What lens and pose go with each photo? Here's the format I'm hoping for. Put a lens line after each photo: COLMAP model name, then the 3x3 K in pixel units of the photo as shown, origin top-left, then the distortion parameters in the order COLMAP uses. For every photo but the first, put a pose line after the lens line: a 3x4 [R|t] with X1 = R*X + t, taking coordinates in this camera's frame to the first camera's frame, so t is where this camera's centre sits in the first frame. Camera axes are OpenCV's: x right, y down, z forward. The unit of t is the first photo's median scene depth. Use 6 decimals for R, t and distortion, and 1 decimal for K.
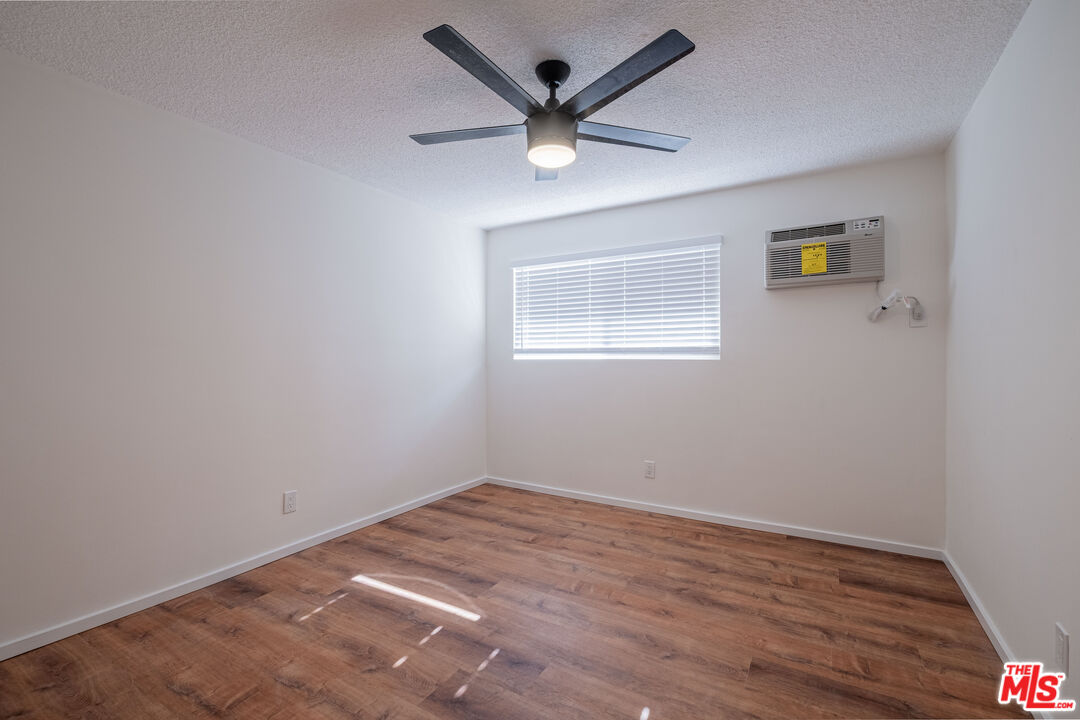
lens RADIAL K [[475.6, 0, 539.6], [0, 475.6, 354.6], [0, 0, 1]] dist [0.006849, -0.005576]
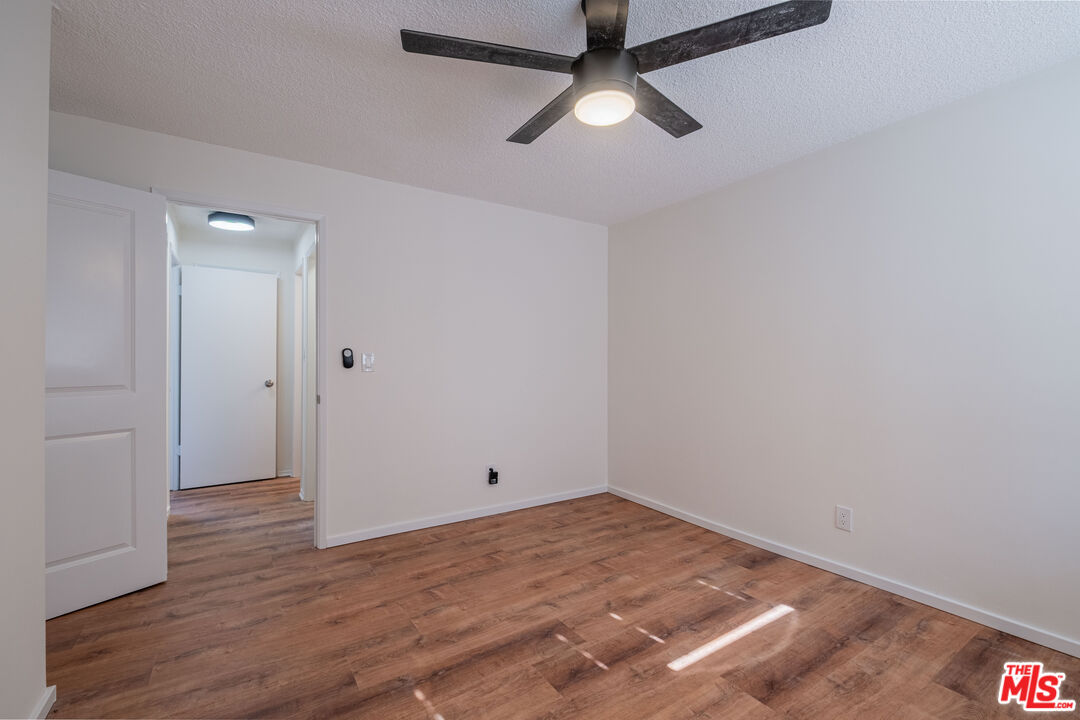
lens RADIAL K [[475.6, 0, 539.0], [0, 475.6, 361.3], [0, 0, 1]] dist [0.006849, -0.005576]
pose [[-0.447725, 0.000634, -0.894171, 0.679039], [0.010821, 0.999930, -0.004709, 0.005189], [0.894106, -0.011784, -0.447700, 1.082304]]
